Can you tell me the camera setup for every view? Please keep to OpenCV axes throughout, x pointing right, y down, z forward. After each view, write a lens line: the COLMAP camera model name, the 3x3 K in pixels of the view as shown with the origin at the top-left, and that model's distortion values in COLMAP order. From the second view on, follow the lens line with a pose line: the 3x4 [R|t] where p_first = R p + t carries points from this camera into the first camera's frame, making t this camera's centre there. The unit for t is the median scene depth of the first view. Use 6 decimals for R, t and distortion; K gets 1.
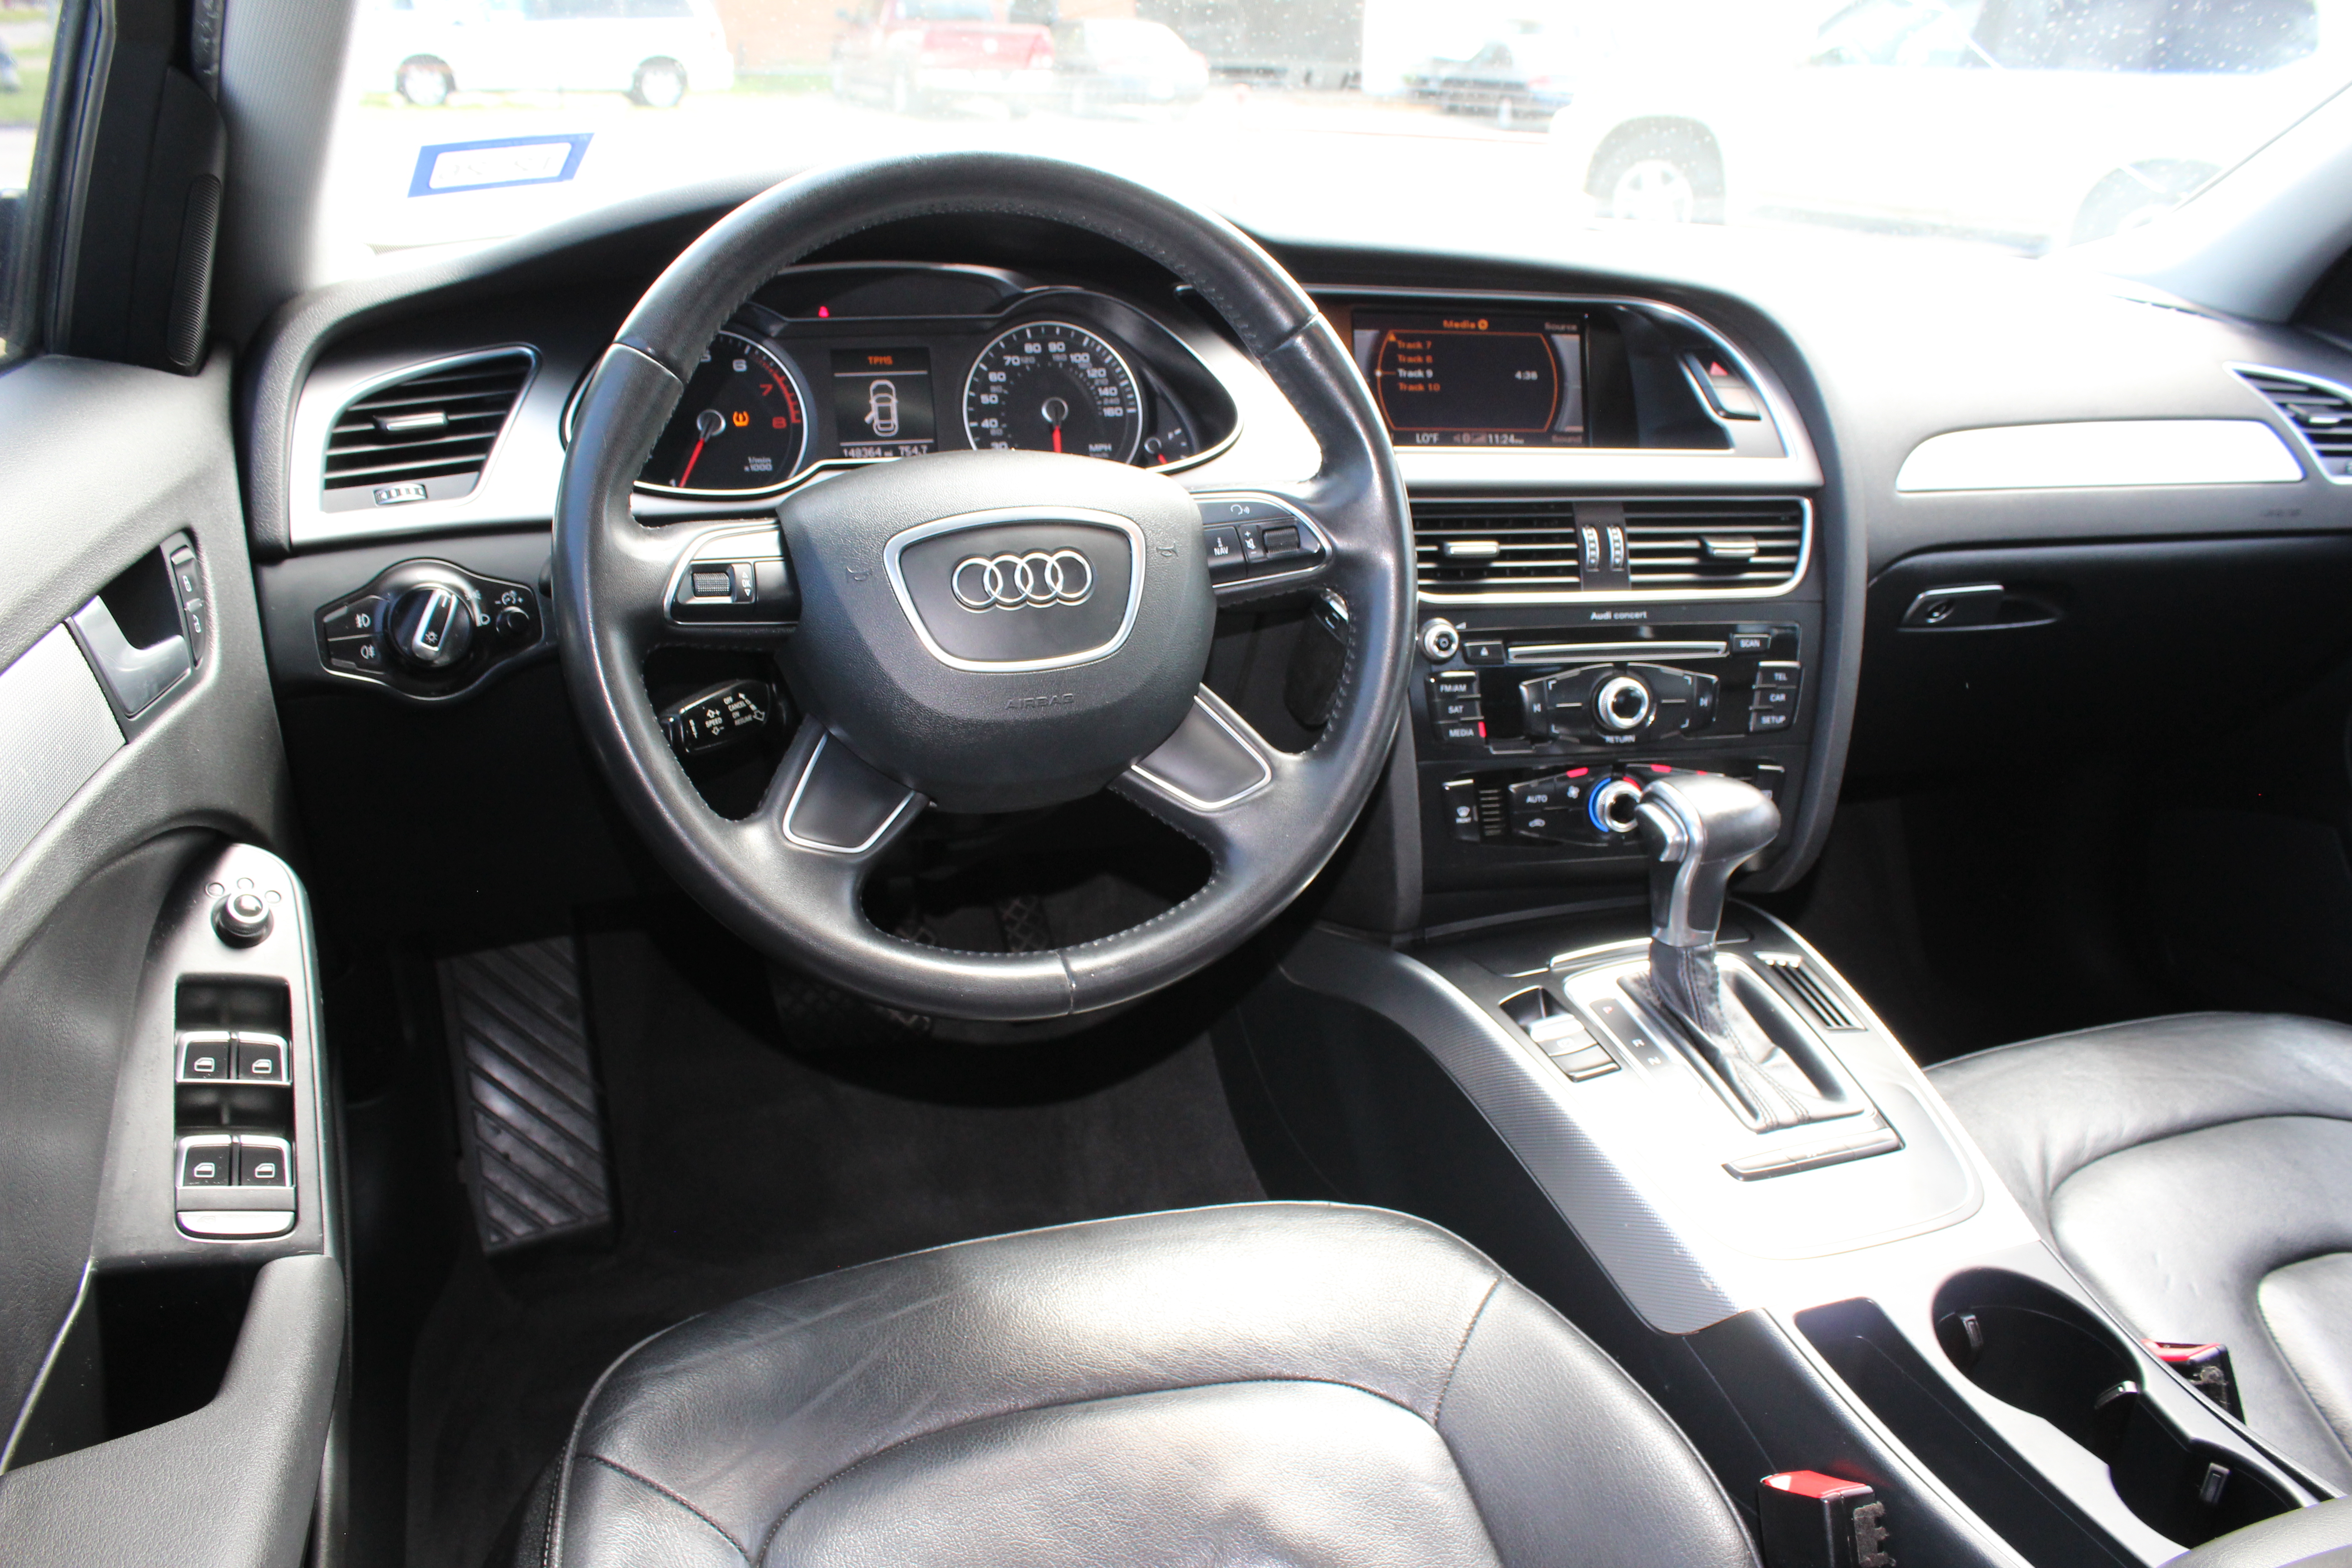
lens RADIAL K [[2025.7, 0, 1174.5], [0, 2025.7, 813.9], [0, 0, 1]] dist [-0.161115, 0.123624]
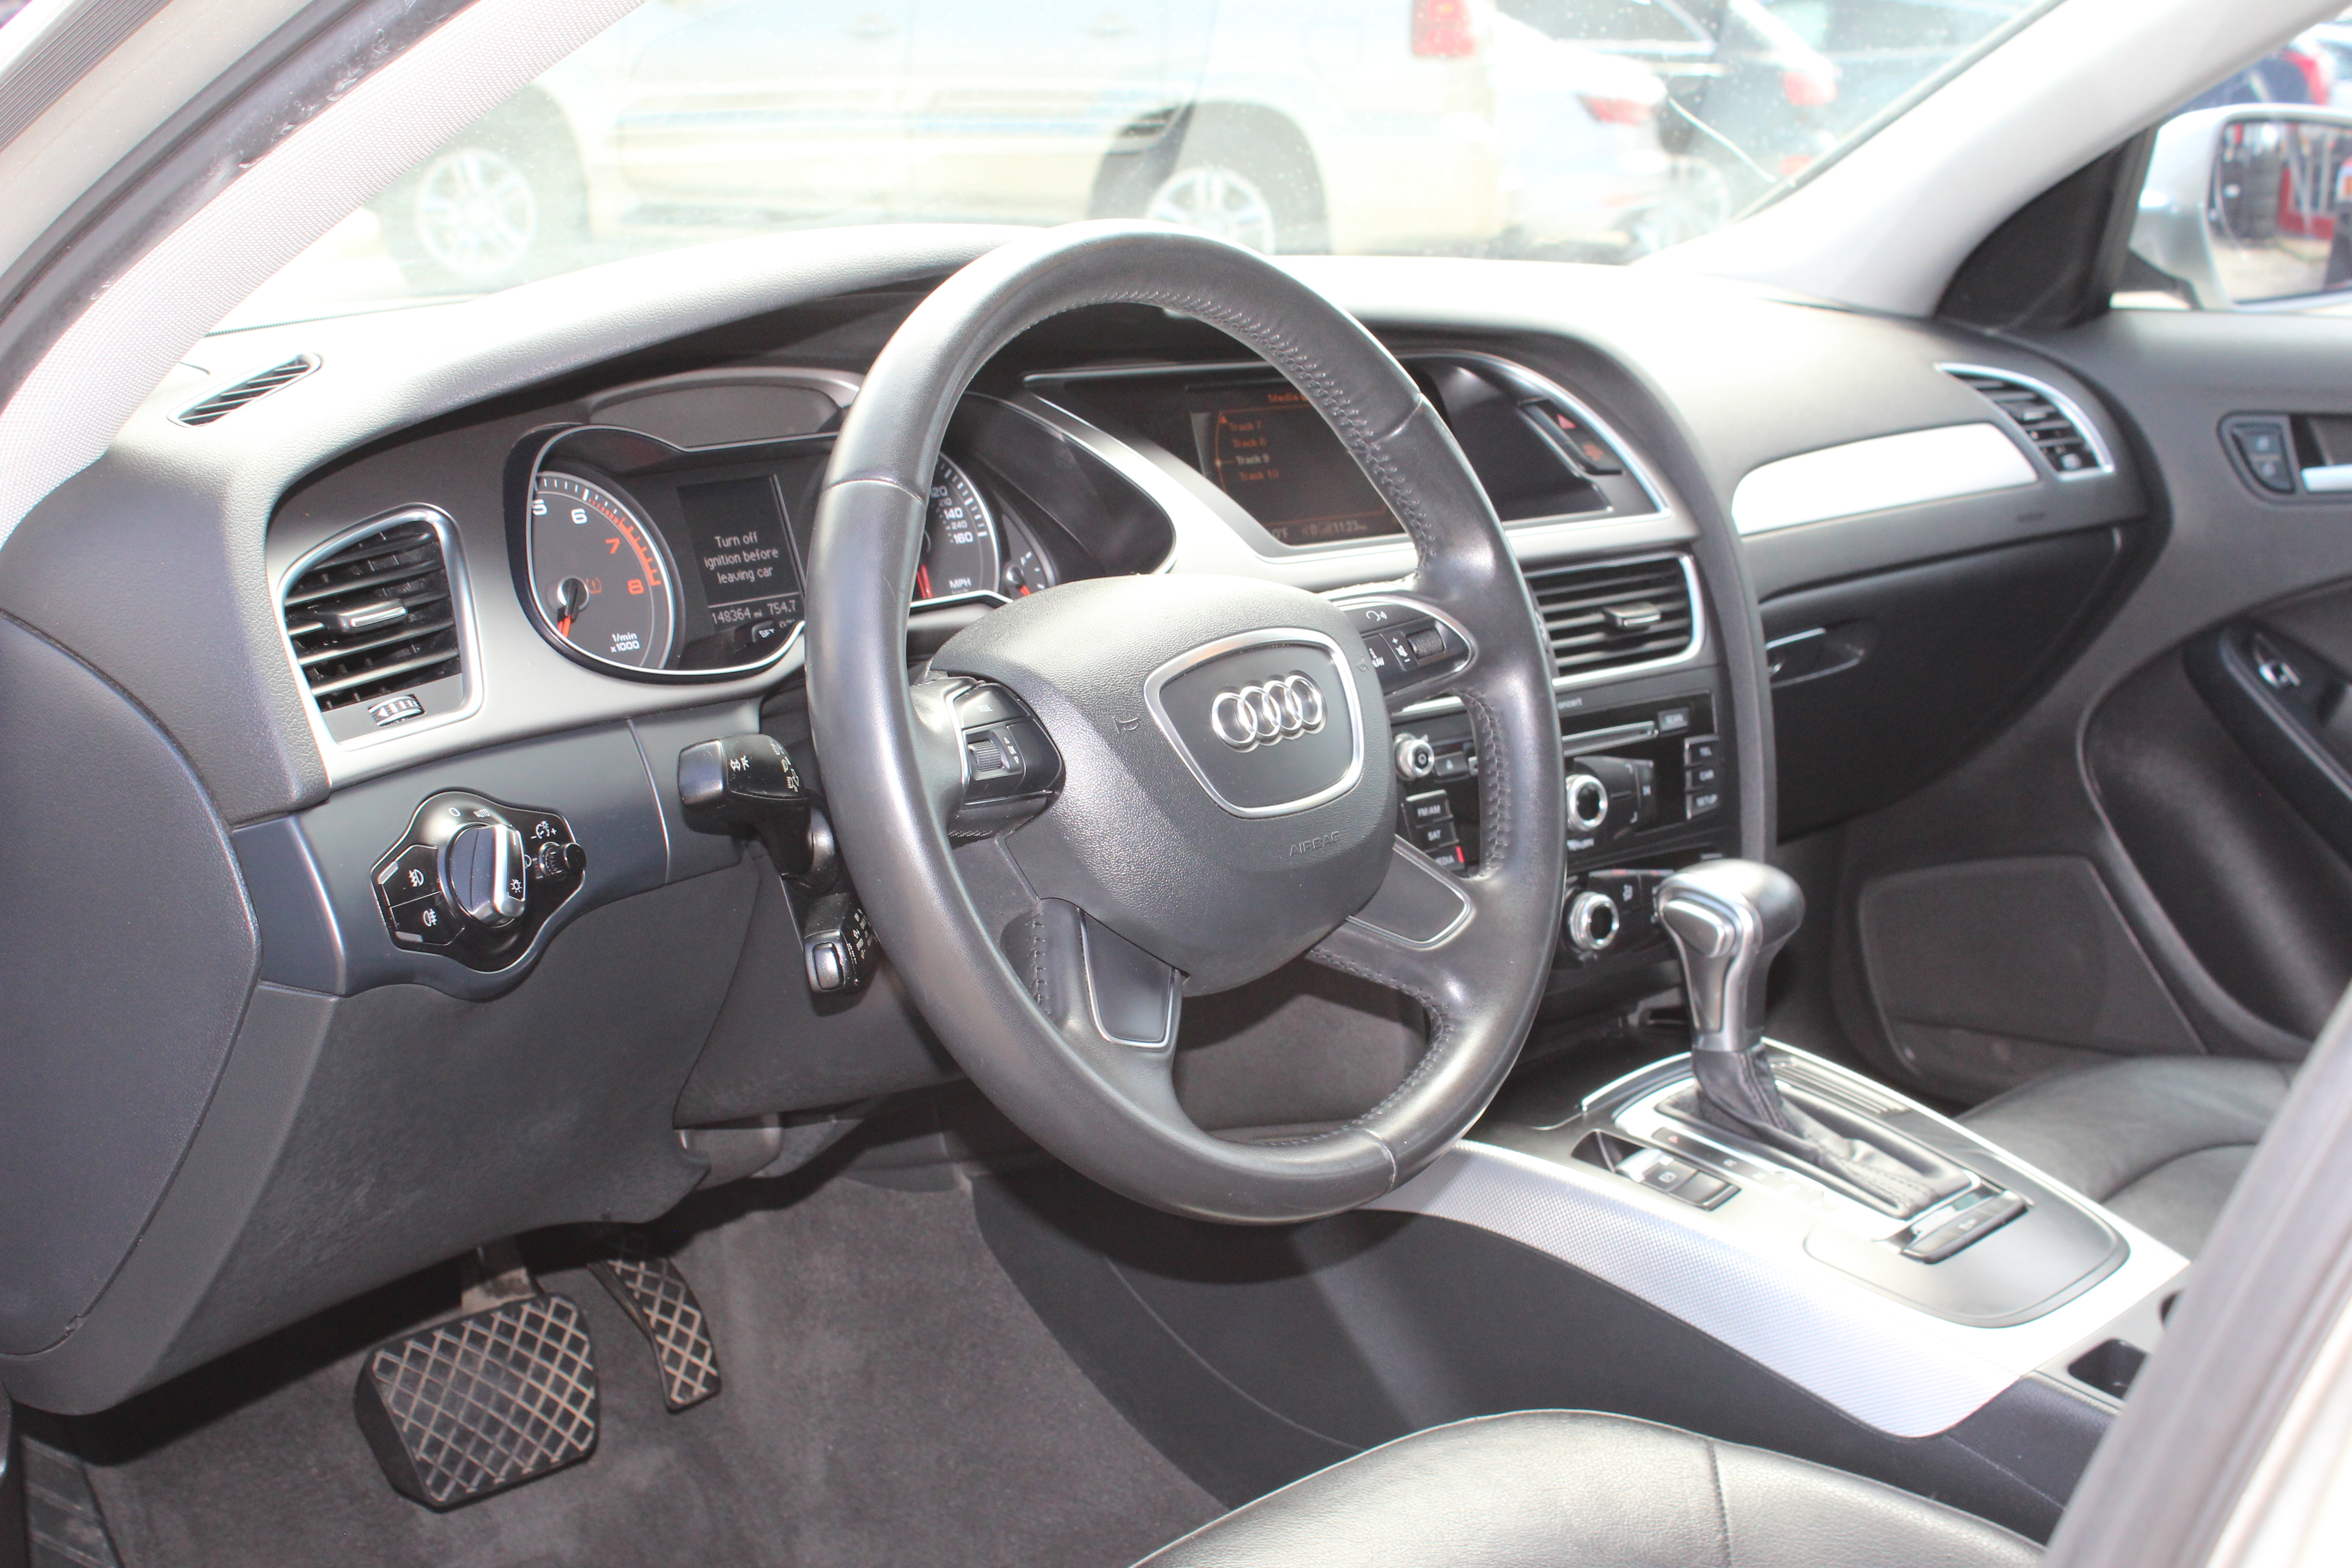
lens RADIAL K [[3350.9, 0, 1176.0], [0, 3350.9, 784.0], [0, 0, 1]] dist [-0.078371, 0.063578]
pose [[0.865980, -0.129803, 0.482939, -0.629228], [0.189247, 0.978967, -0.076223, 0.014663], [-0.462887, 0.157402, 0.872330, -0.194068]]
